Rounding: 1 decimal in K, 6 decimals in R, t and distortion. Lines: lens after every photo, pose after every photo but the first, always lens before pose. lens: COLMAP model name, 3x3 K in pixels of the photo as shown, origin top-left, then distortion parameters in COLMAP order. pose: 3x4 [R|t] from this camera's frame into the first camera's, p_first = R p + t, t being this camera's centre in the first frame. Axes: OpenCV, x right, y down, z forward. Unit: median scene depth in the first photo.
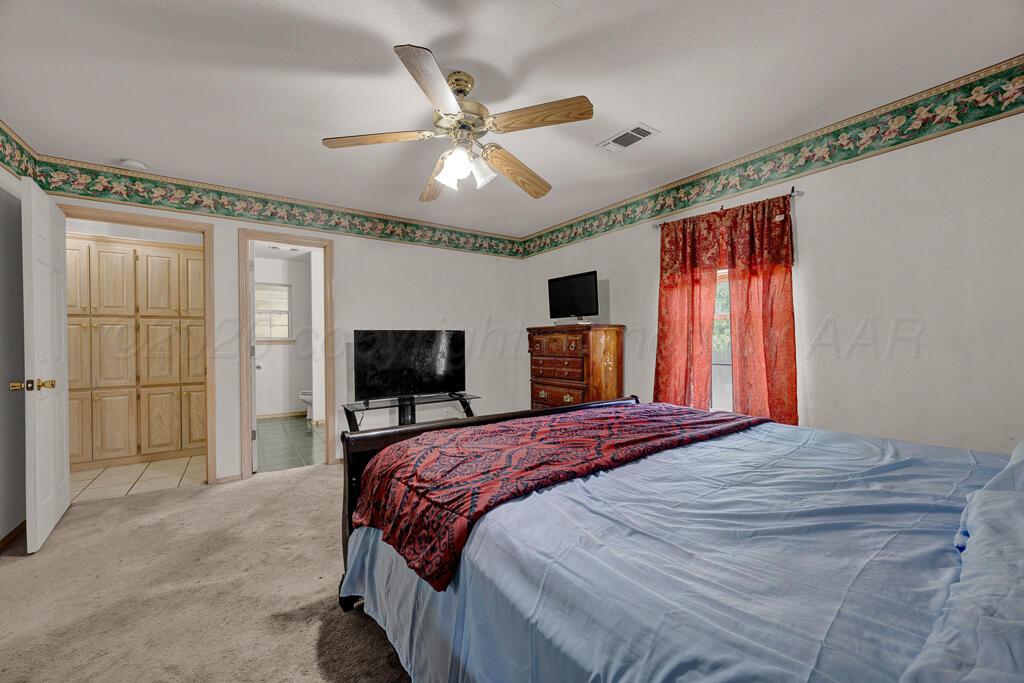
lens RADIAL K [[400.1, 0, 512.2], [0, 400.1, 341.8], [0, 0, 1]] dist [-0.009748, 0.001746]
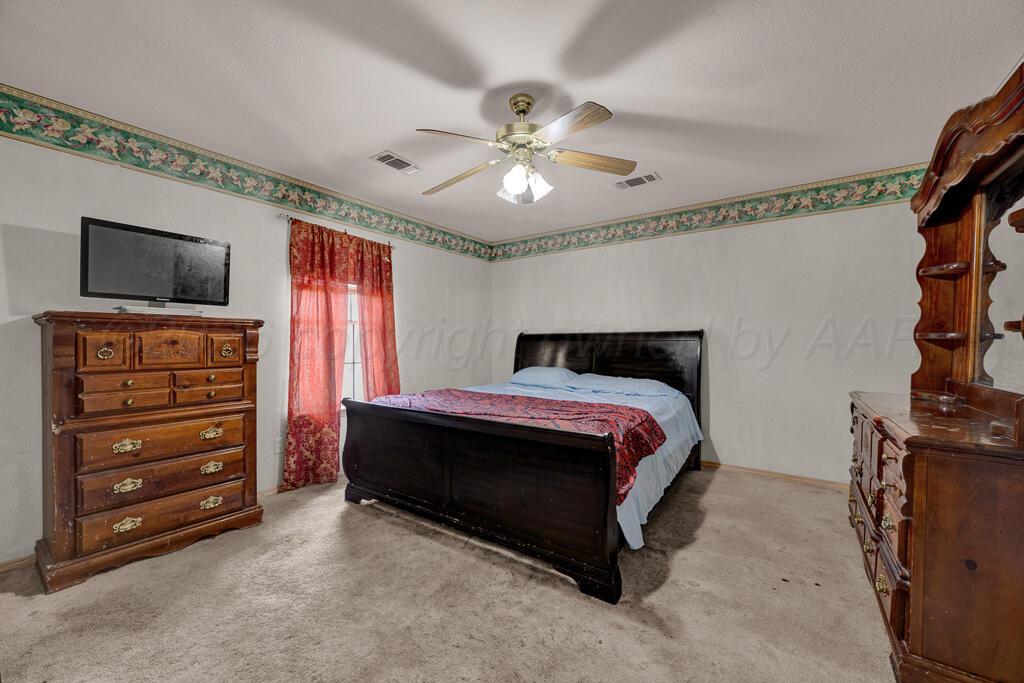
lens RADIAL K [[400.1, 0, 511.8], [0, 400.1, 343.4], [0, 0, 1]] dist [-0.009748, 0.001746]
pose [[-0.352955, 0.002573, 0.935637, -0.719696], [0.005507, 0.999985, -0.000672, 0.003401], [-0.935624, 0.004916, -0.352963, 0.896563]]
